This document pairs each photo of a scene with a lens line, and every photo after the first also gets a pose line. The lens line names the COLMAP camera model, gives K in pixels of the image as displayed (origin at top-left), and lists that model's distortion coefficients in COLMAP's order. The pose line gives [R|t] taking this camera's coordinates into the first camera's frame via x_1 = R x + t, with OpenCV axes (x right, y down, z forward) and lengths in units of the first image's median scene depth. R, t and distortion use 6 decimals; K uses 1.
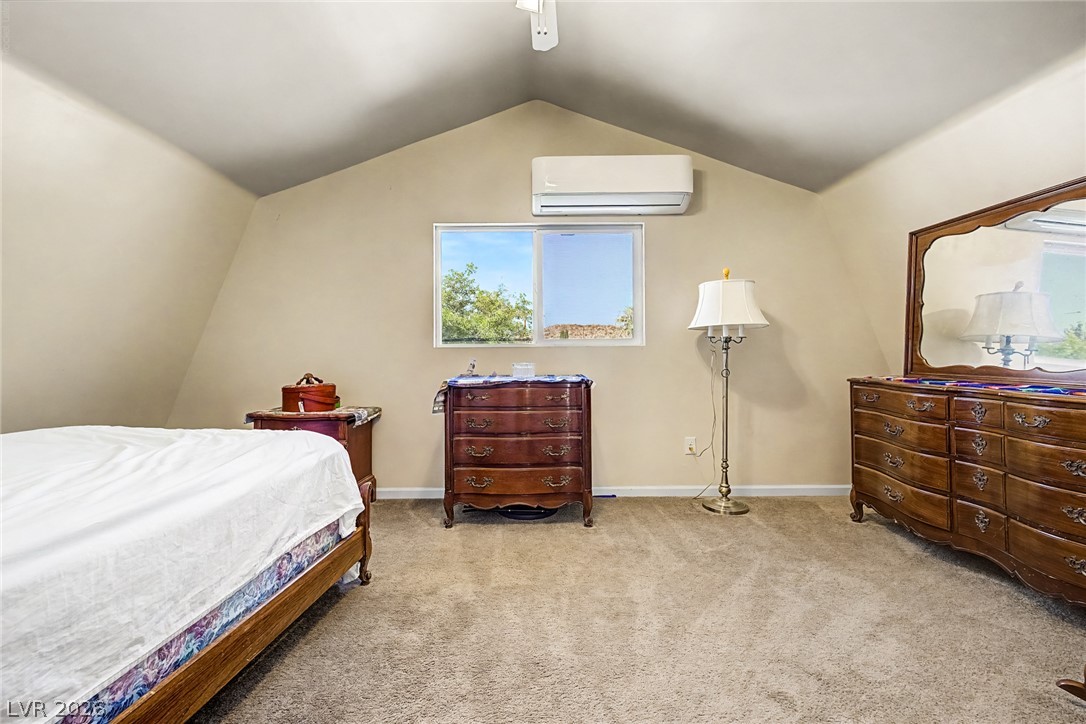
lens RADIAL K [[459.3, 0, 529.7], [0, 459.3, 352.8], [0, 0, 1]] dist [-0.001362, -0.000757]
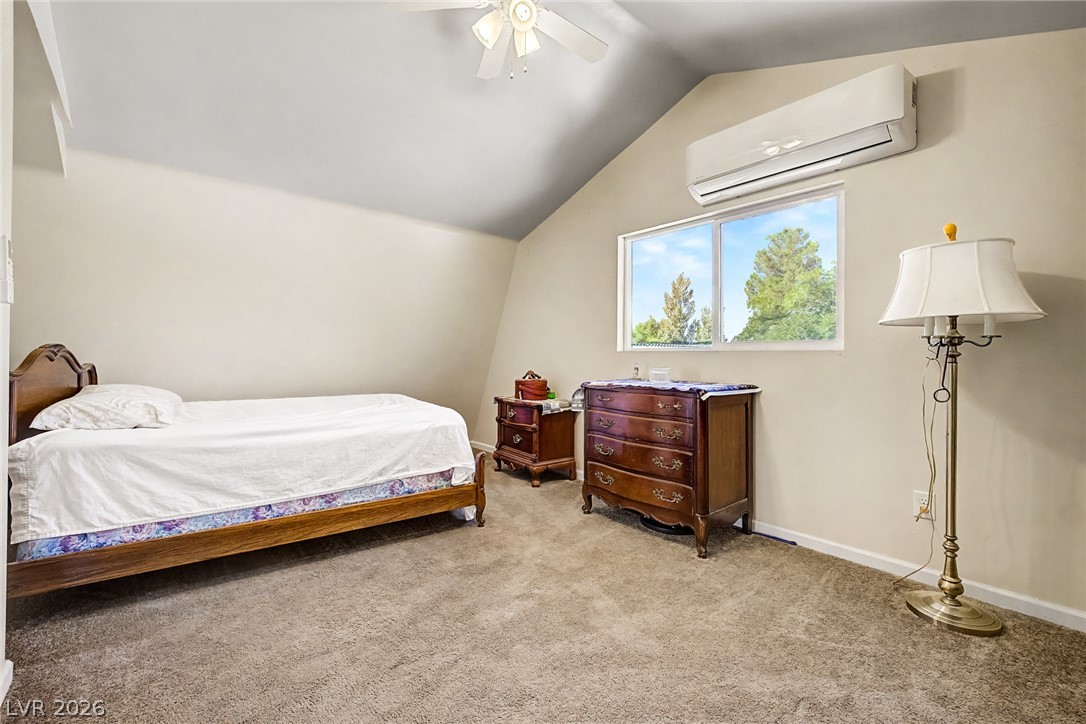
lens RADIAL K [[458.1, 0, 538.5], [0, 458.1, 355.0], [0, 0, 1]] dist [0.002430, -0.000546]
pose [[0.635365, 0.010924, -0.772135, 0.604026], [-0.005842, 0.999939, 0.009340, -0.013809], [0.772190, -0.001424, 0.635390, 0.205450]]
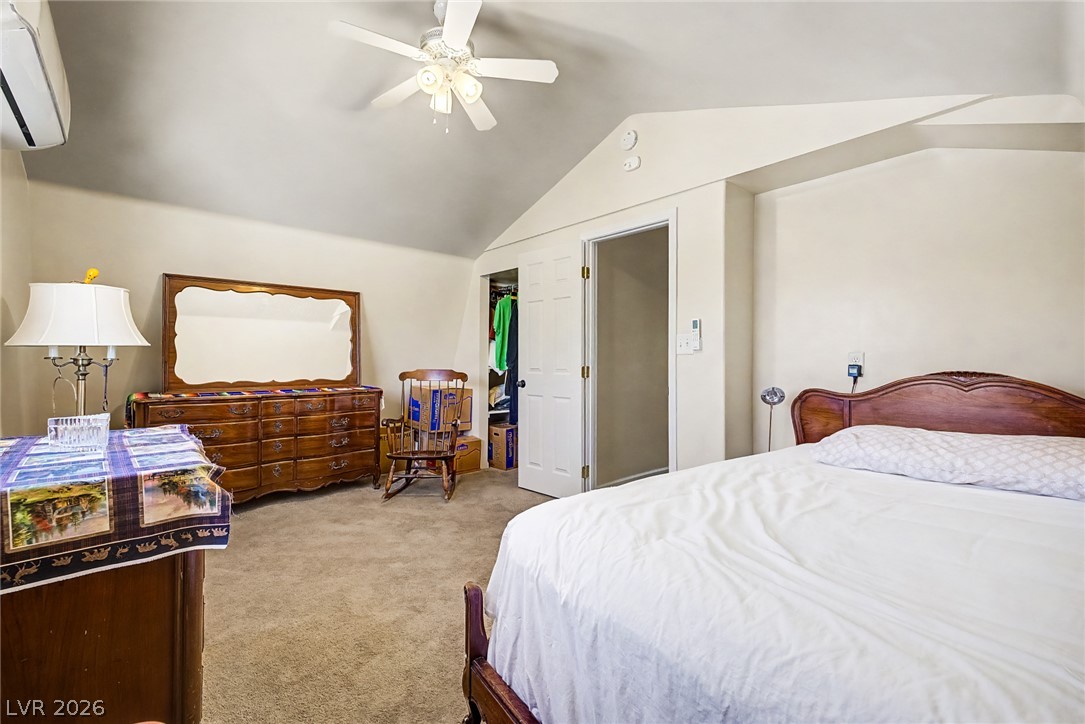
lens RADIAL K [[469.5, 0, 542.5], [0, 469.5, 362.0], [0, 0, 1]] dist [0.001081, -0.000137]
pose [[-0.652838, -0.006207, 0.757472, -0.740959], [0.000007, 0.999966, 0.008200, -0.039471], [-0.757497, 0.005359, -0.652816, 1.042292]]
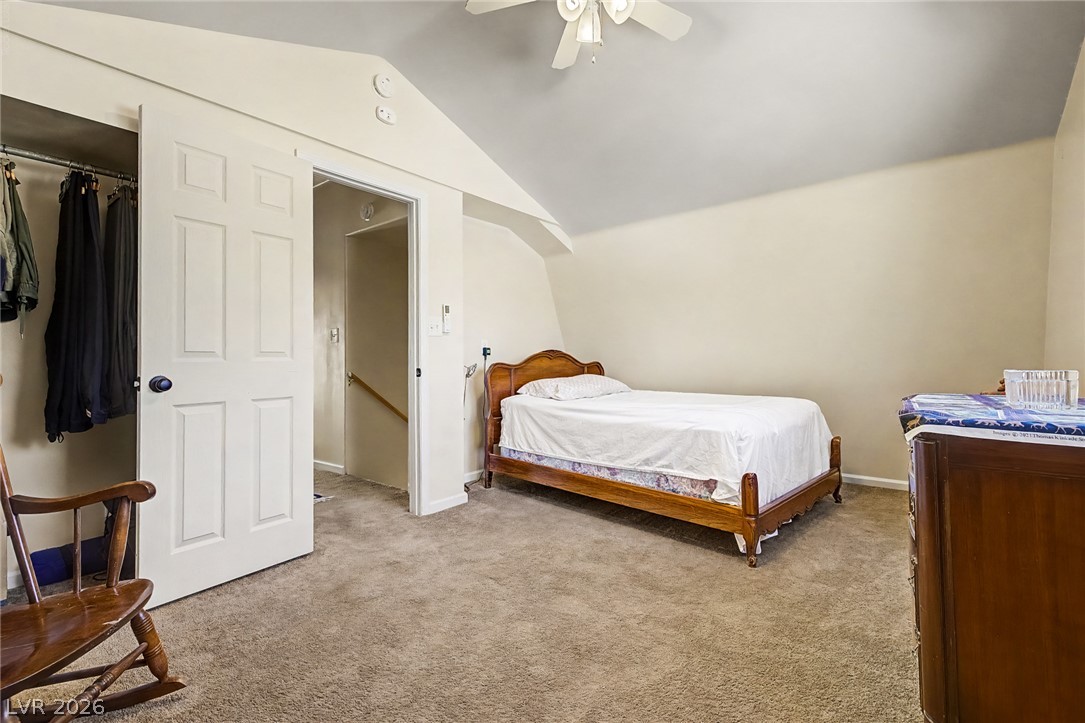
lens RADIAL K [[457.6, 0, 538.0], [0, 457.6, 354.5], [0, 0, 1]] dist [0.002430, -0.000546]
pose [[-0.630068, -0.003112, -0.776534, 0.604270], [0.009766, 0.999881, -0.011931, 0.011518], [0.776479, -0.015101, -0.629962, 0.989139]]
